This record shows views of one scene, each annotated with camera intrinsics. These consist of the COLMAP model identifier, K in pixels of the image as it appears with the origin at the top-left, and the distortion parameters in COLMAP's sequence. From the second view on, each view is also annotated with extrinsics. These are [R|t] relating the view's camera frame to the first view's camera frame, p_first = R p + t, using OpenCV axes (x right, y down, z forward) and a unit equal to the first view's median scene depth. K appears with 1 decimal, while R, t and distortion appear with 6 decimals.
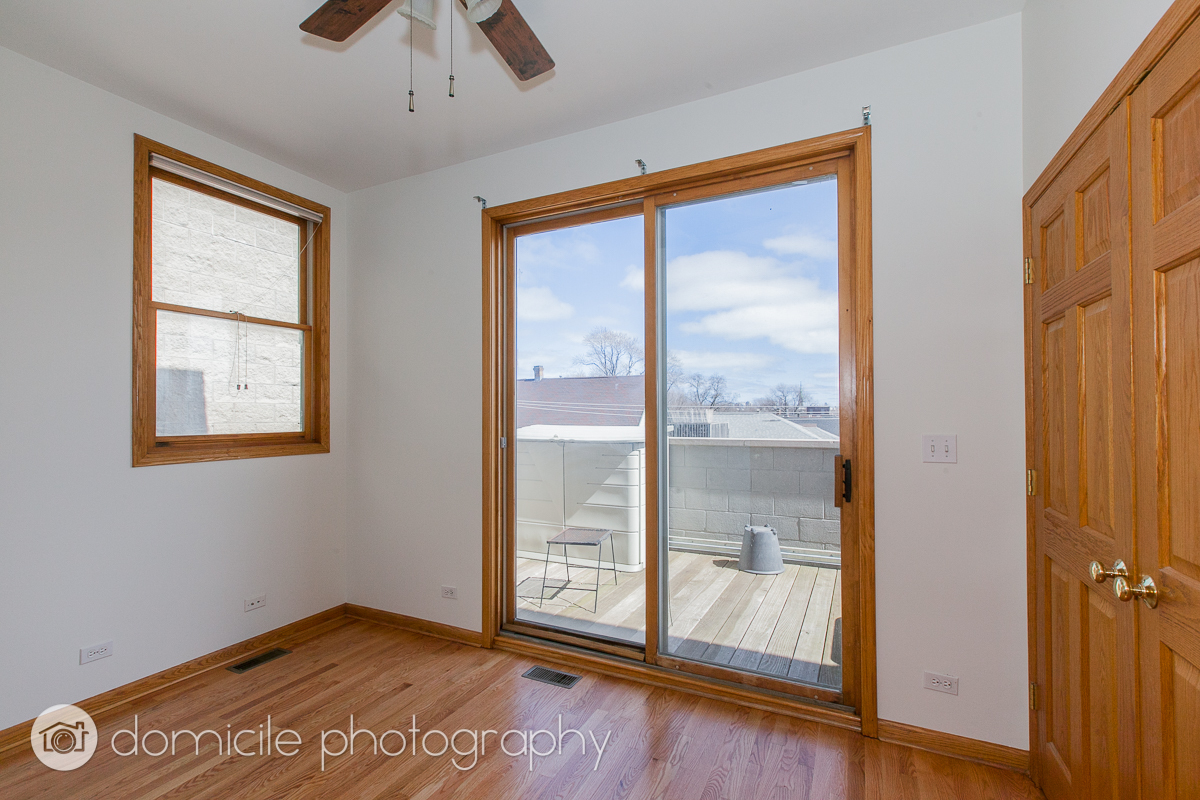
lens RADIAL K [[534.6, 0, 599.8], [0, 534.6, 407.1], [0, 0, 1]] dist [-0.002464, -0.000339]
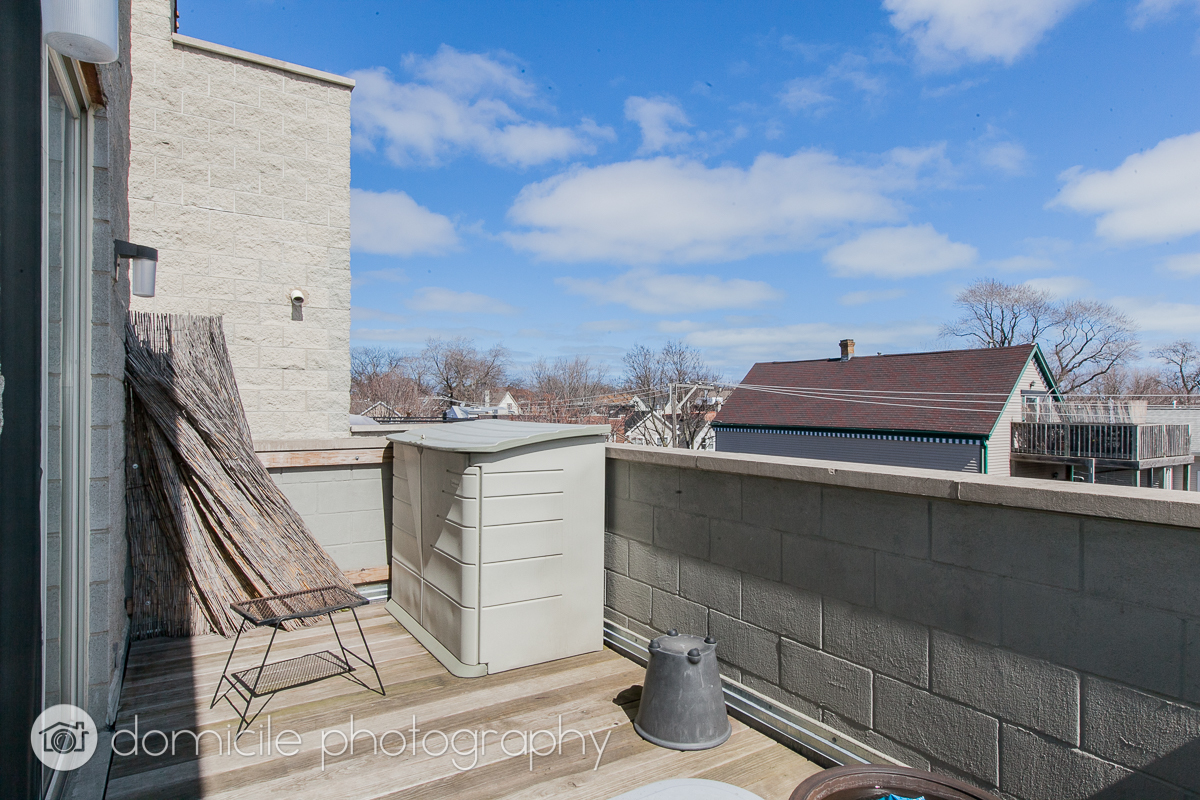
lens RADIAL K [[668.2, 0, 600.0], [0, 668.2, 400.0], [0, 0, 1]] dist [0.003327, 0.001078]
pose [[0.852143, 0.001367, -0.523308, 0.438713], [0.000210, 0.999996, 0.002954, 0.006487], [0.523309, -0.002627, 0.852139, 0.361594]]
